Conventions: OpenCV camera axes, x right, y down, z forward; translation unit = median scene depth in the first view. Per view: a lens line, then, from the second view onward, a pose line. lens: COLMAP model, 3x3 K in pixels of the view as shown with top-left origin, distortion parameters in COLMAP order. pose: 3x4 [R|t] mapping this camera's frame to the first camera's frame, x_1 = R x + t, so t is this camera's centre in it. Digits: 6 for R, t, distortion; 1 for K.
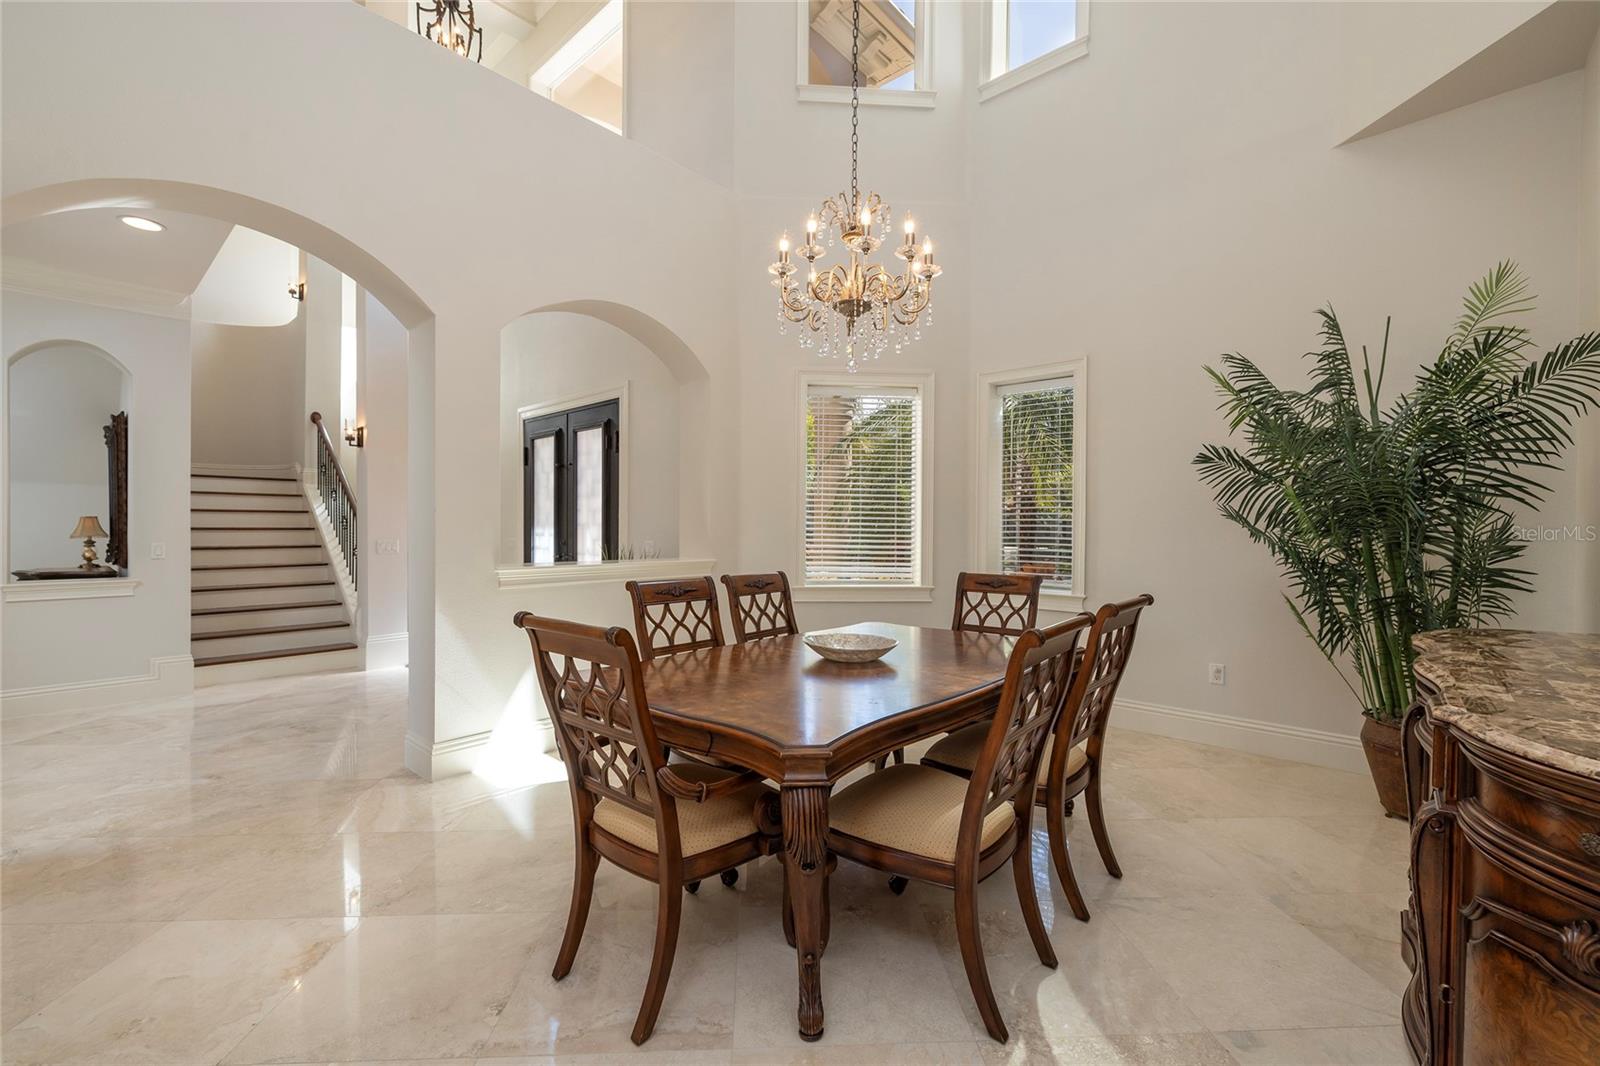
lens RADIAL K [[673.7, 0, 788.1], [0, 673.7, 533.2], [0, 0, 1]] dist [-0.001211, 0.000109]
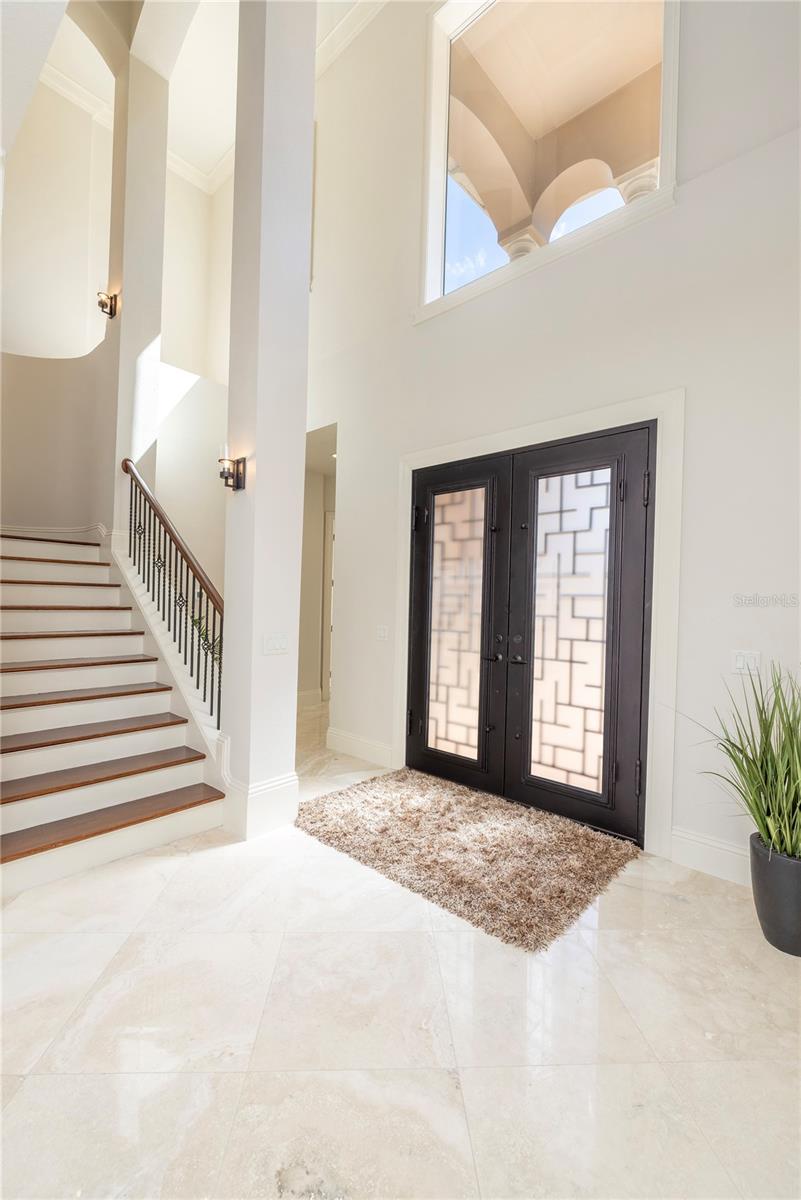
lens RADIAL K [[516.4, 0, 400.5], [0, 516.4, 600.0], [0, 0, 1]] dist [-0.005576, 0.000479]
pose [[0.999705, 0.024254, 0.001275, -0.864448], [-0.024240, 0.999654, -0.010207, -0.037389], [-0.001523, 0.010173, 0.999947, 0.913541]]
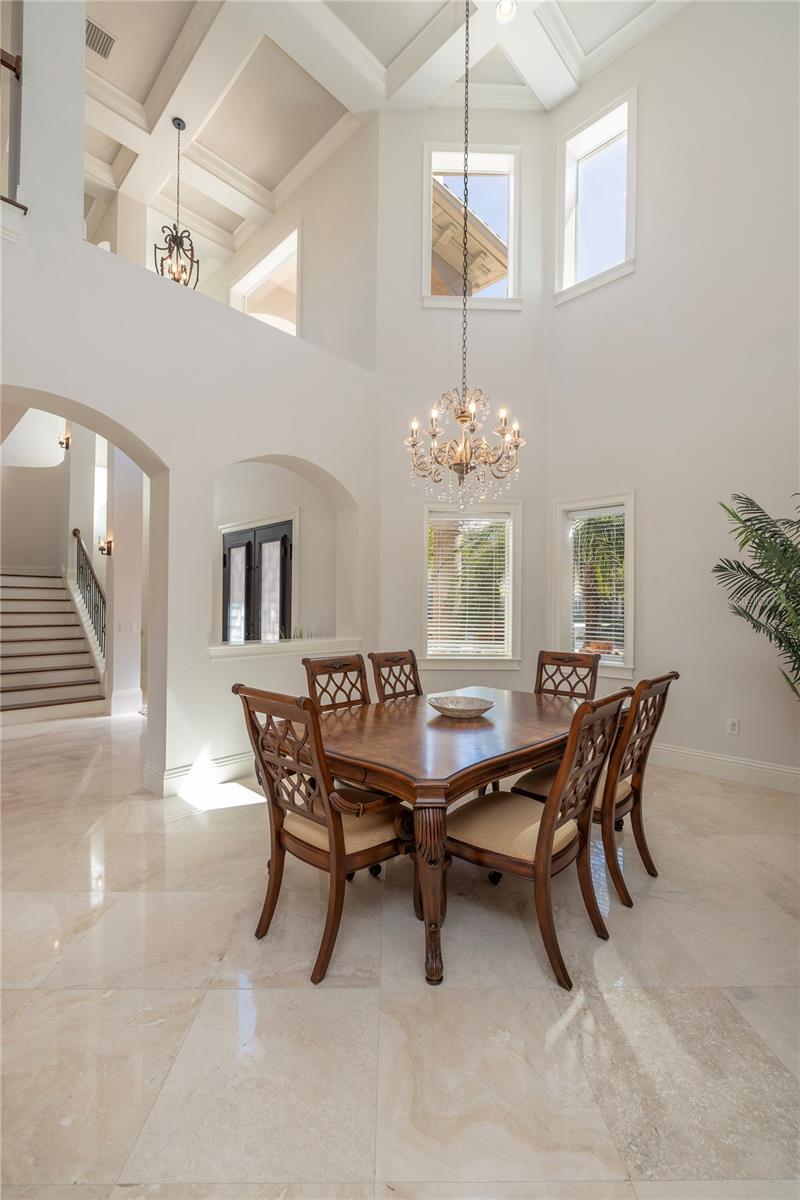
lens RADIAL K [[505.2, 0, 395.4], [0, 505.2, 601.6], [0, 0, 1]] dist [-0.001211, 0.000109]
pose [[0.999426, 0.003708, -0.033662, -0.007468], [-0.004404, 0.999778, -0.020618, -0.022073], [0.033578, 0.020754, 0.999221, -0.049992]]
